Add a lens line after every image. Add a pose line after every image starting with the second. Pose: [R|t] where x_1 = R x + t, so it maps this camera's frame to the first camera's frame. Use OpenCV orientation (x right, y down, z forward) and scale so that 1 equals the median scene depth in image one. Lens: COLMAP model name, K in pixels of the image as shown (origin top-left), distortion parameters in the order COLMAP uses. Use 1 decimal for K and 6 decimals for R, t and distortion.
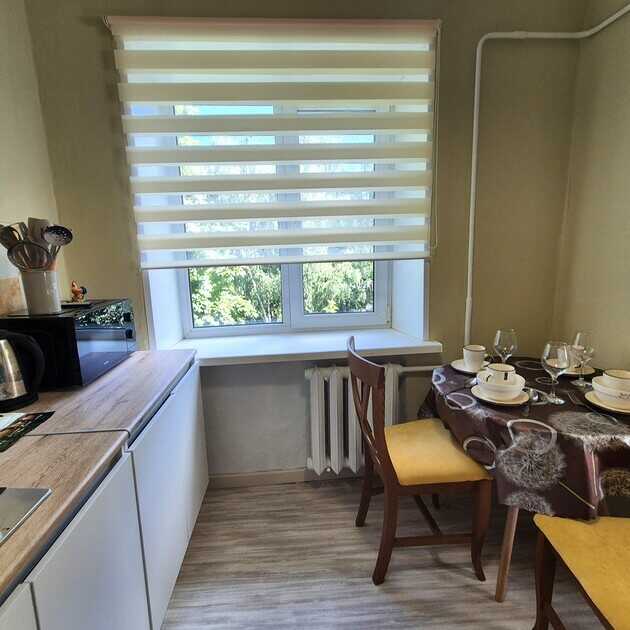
lens RADIAL K [[376.6, 0, 313.0], [0, 376.6, 330.3], [0, 0, 1]] dist [-0.000147, -0.001645]
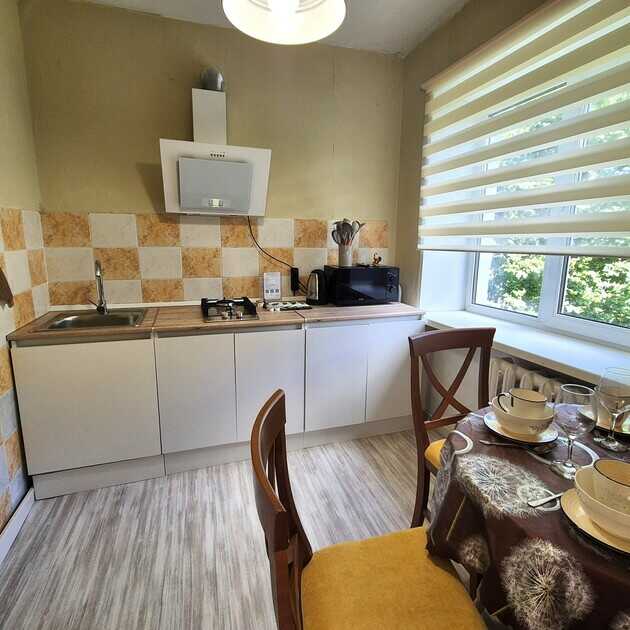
lens RADIAL K [[376.6, 0, 313.0], [0, 376.6, 330.3], [0, 0, 1]] dist [-0.000147, -0.001645]
pose [[0.219162, 0.260007, -0.940407, 1.011128], [-0.224828, 0.951359, 0.210638, -0.088898], [0.949432, 0.165266, 0.266959, 0.306119]]
